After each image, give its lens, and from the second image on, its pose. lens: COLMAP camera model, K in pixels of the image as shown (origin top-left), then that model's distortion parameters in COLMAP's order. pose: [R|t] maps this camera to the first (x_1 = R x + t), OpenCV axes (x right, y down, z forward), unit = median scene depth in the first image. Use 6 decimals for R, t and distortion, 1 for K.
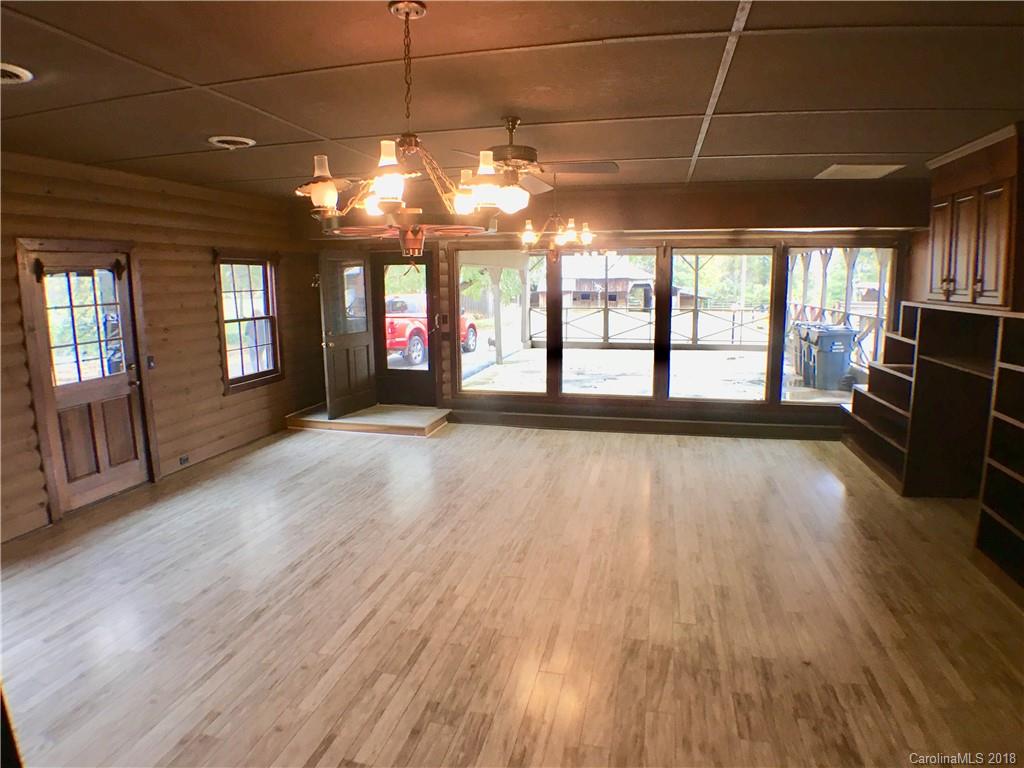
lens RADIAL K [[595.9, 0, 508.4], [0, 595.9, 376.7], [0, 0, 1]] dist [-0.095004, 0.004531]
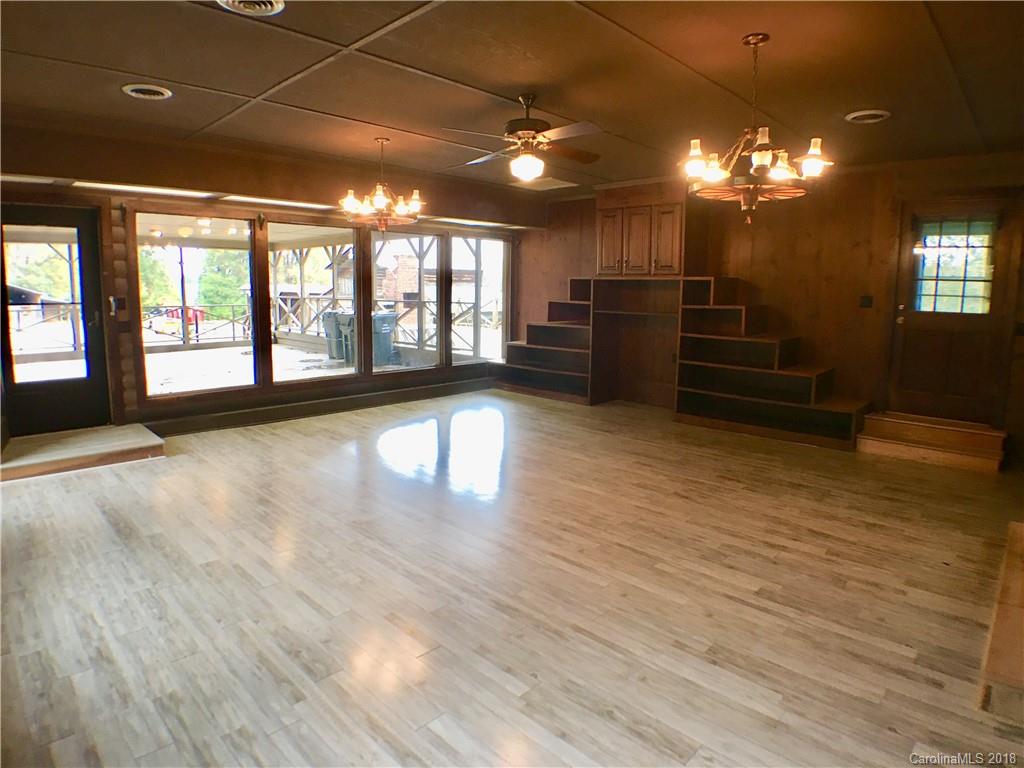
lens RADIAL K [[595.9, 0, 508.4], [0, 595.9, 376.7], [0, 0, 1]] dist [-0.095004, 0.004531]
pose [[0.507143, -0.109971, 0.854817, -1.090691], [0.116929, 0.991435, 0.058175, 0.020396], [-0.853893, 0.070450, 0.515658, 0.494649]]
